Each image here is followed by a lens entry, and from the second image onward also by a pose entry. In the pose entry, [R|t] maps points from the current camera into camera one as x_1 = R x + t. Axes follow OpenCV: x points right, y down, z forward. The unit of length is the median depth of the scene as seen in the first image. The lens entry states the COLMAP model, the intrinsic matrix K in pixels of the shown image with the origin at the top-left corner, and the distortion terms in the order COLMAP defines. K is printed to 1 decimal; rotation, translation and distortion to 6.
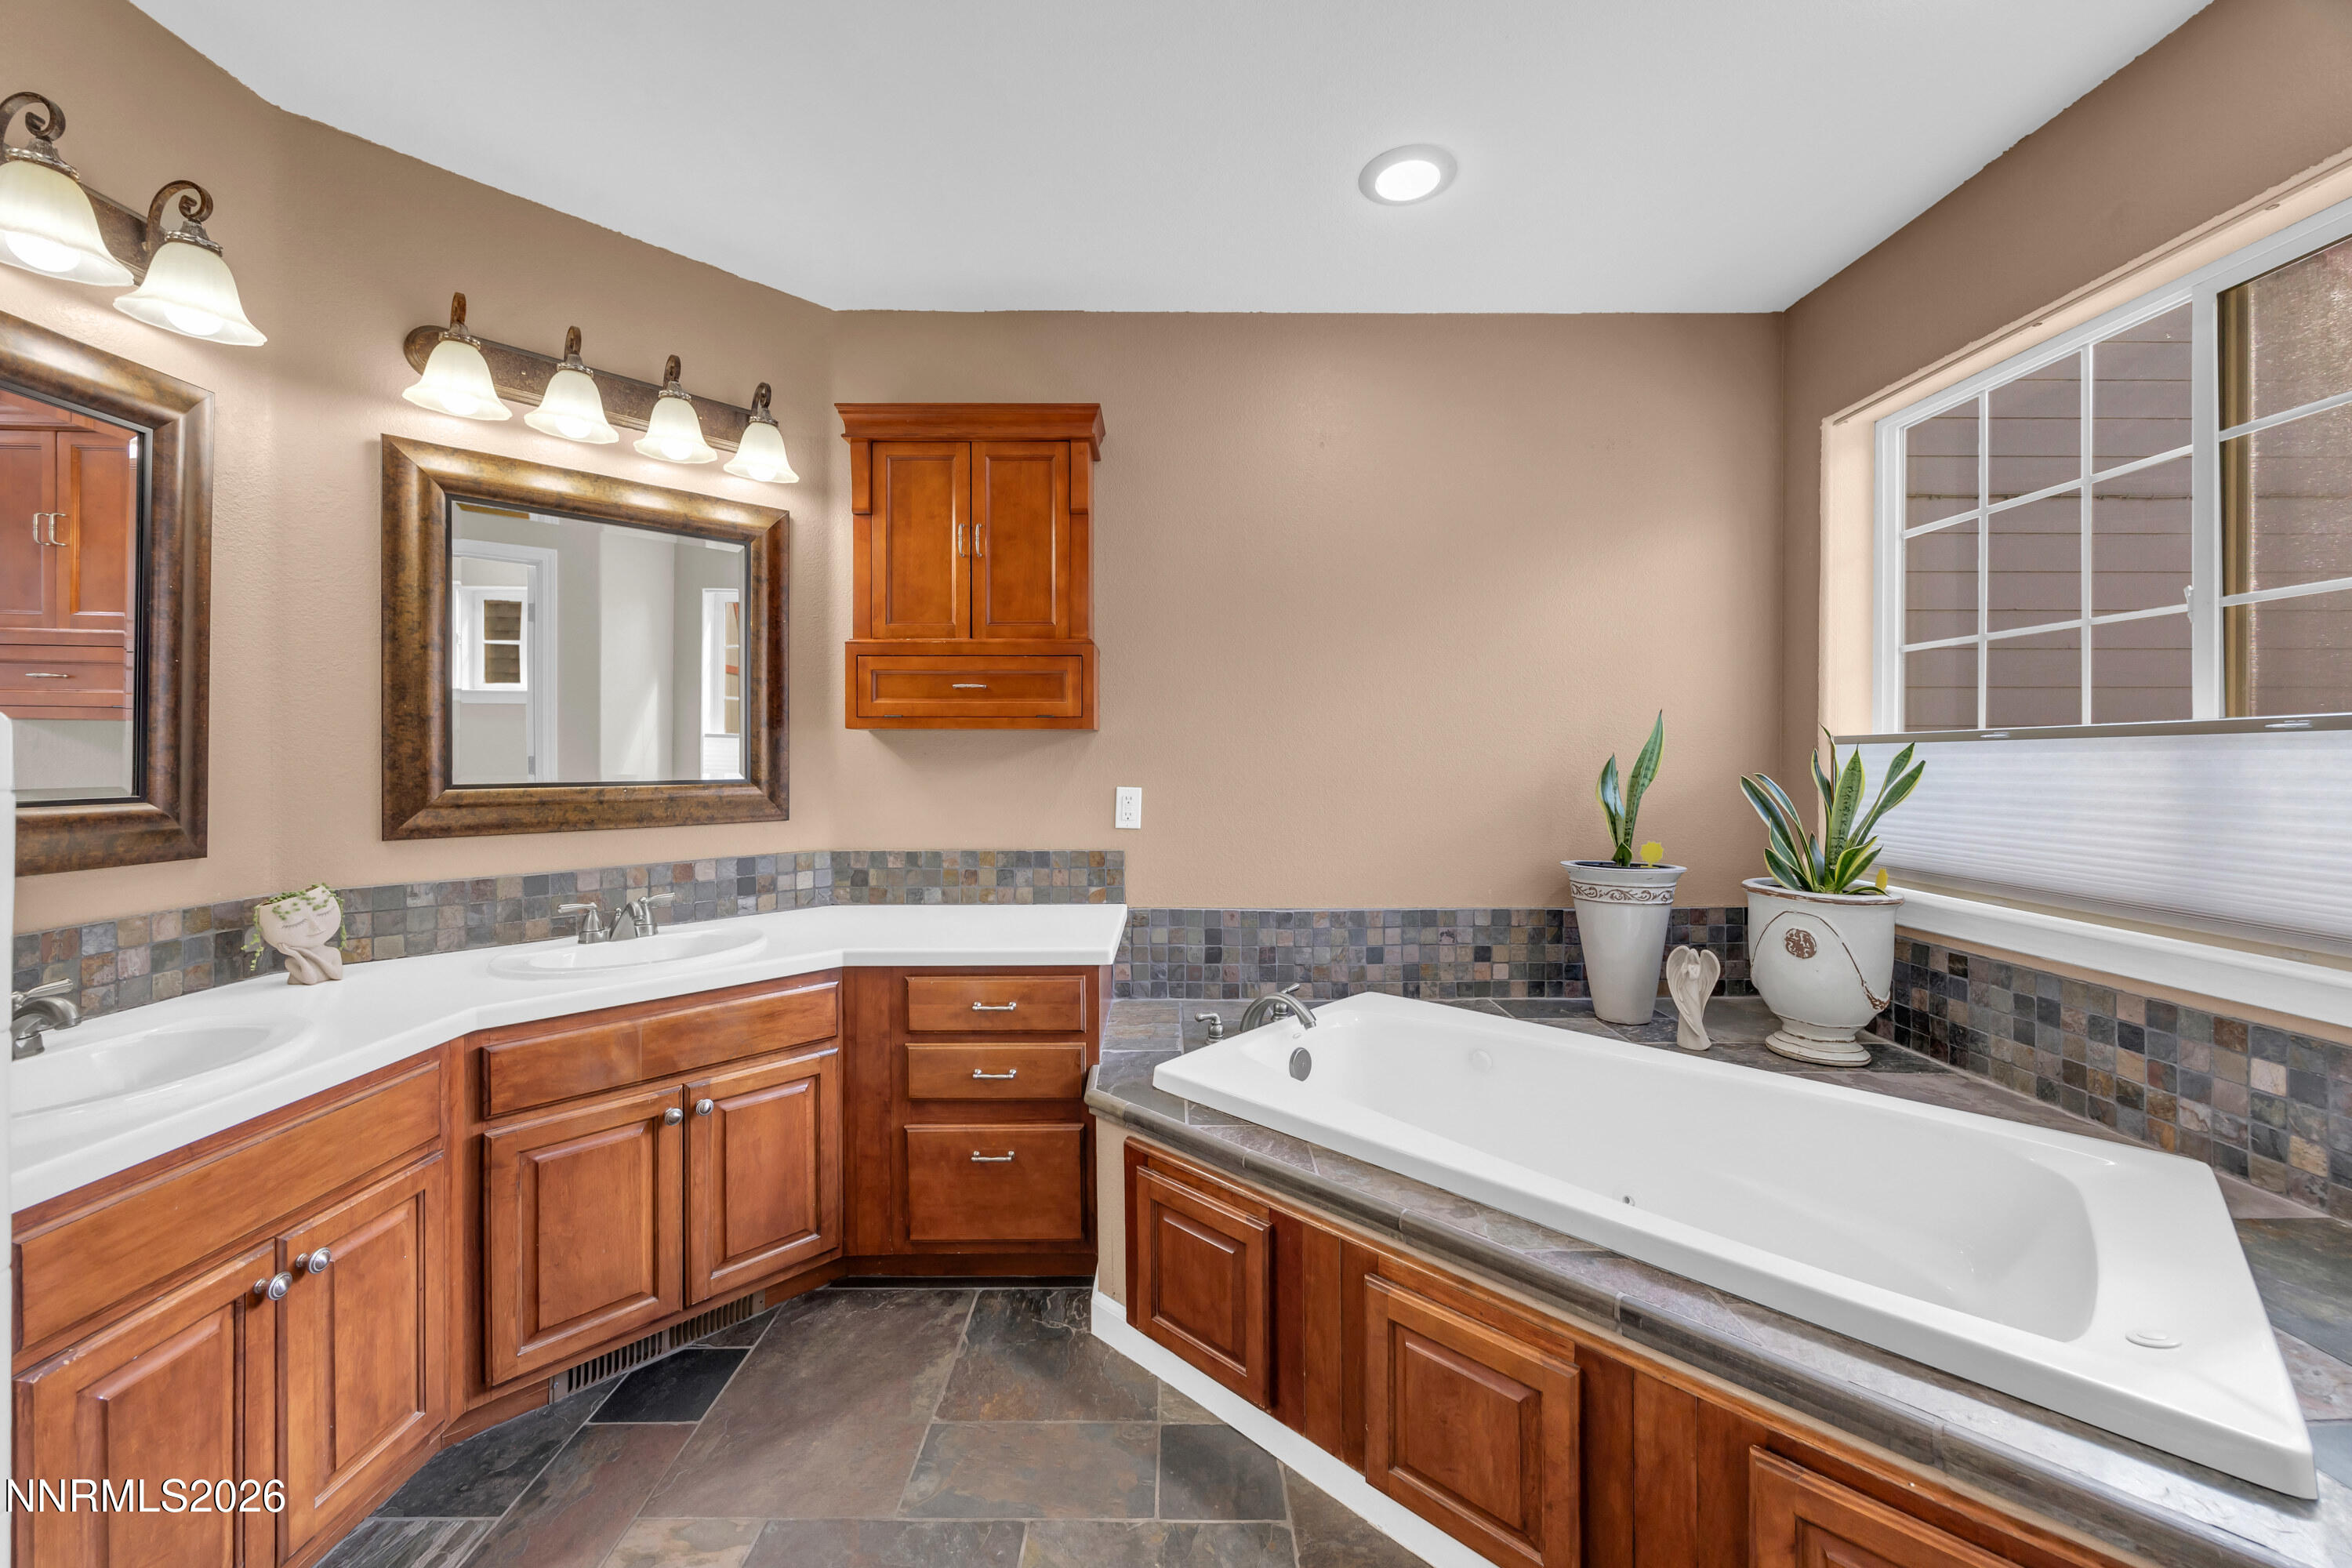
lens RADIAL K [[897.9, 0, 1187.9], [0, 897.9, 748.5], [0, 0, 1]] dist [-0.001332, -0.000132]
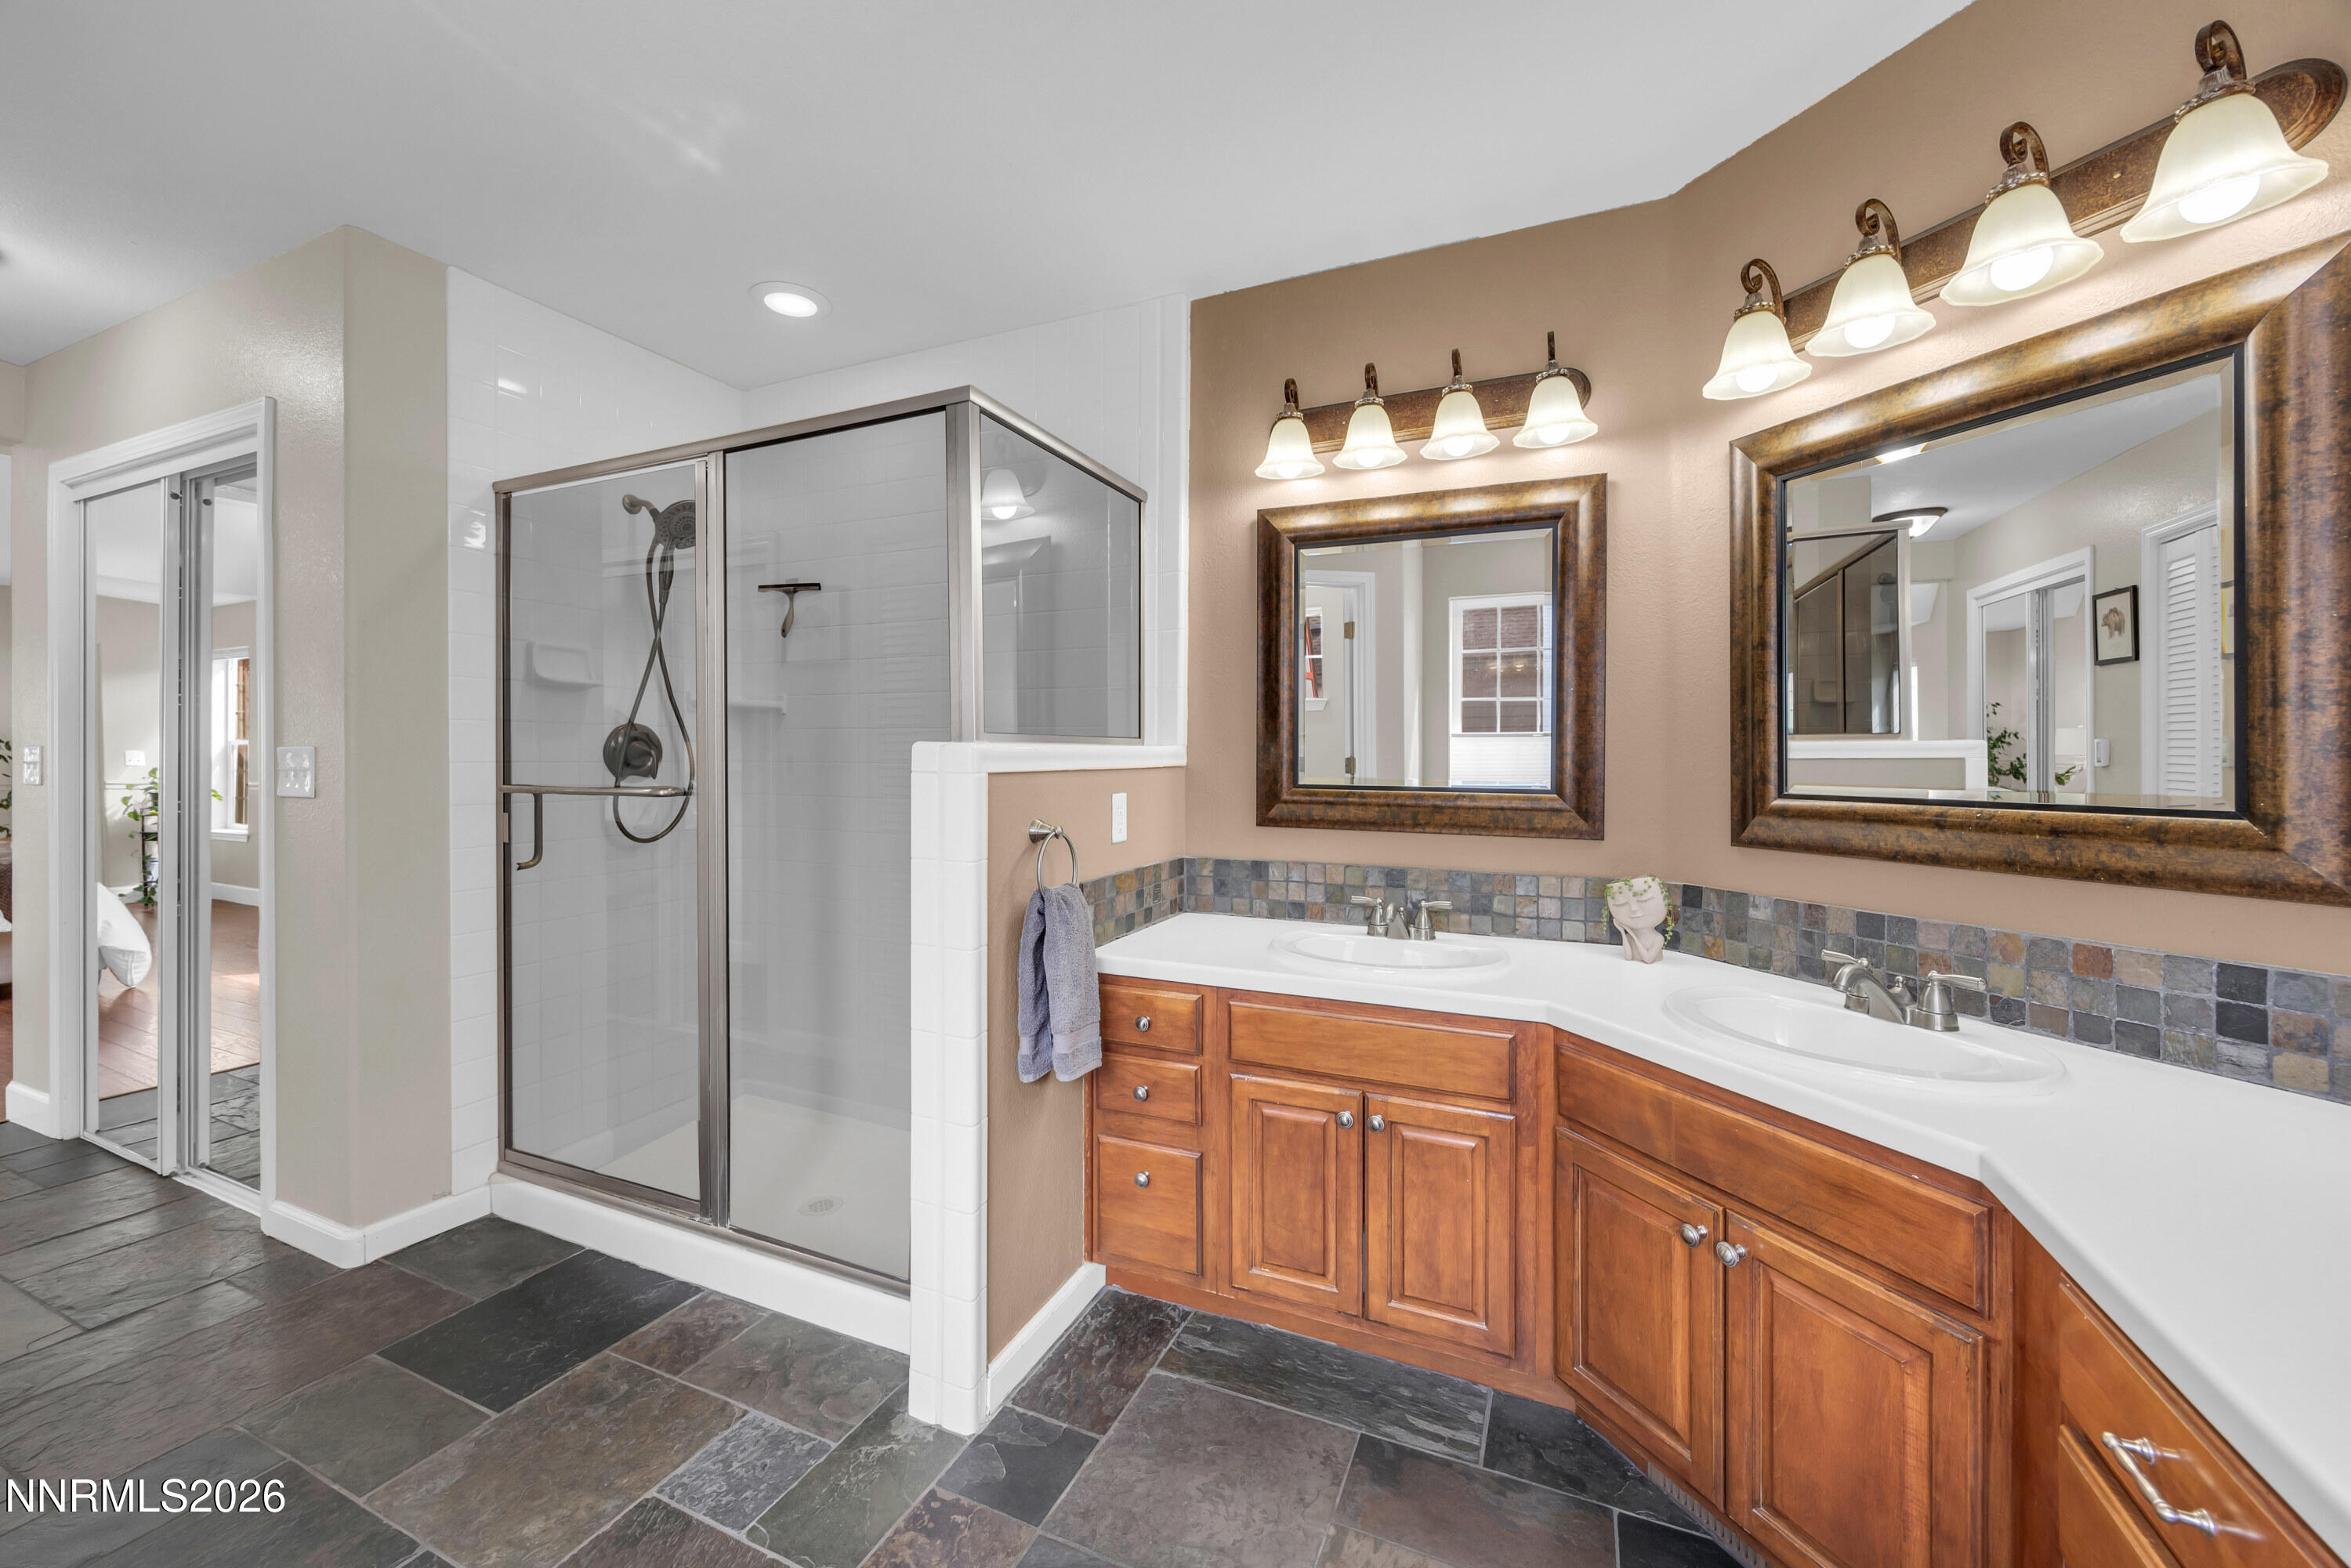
lens RADIAL K [[897.5, 0, 1179.0], [0, 897.5, 762.1], [0, 0, 1]] dist [-0.001332, -0.000132]
pose [[-0.409206, 0.004931, -0.912429, 0.317451], [0.001439, 0.999988, 0.004759, 0.003760], [0.912441, 0.000635, -0.409208, 0.973211]]
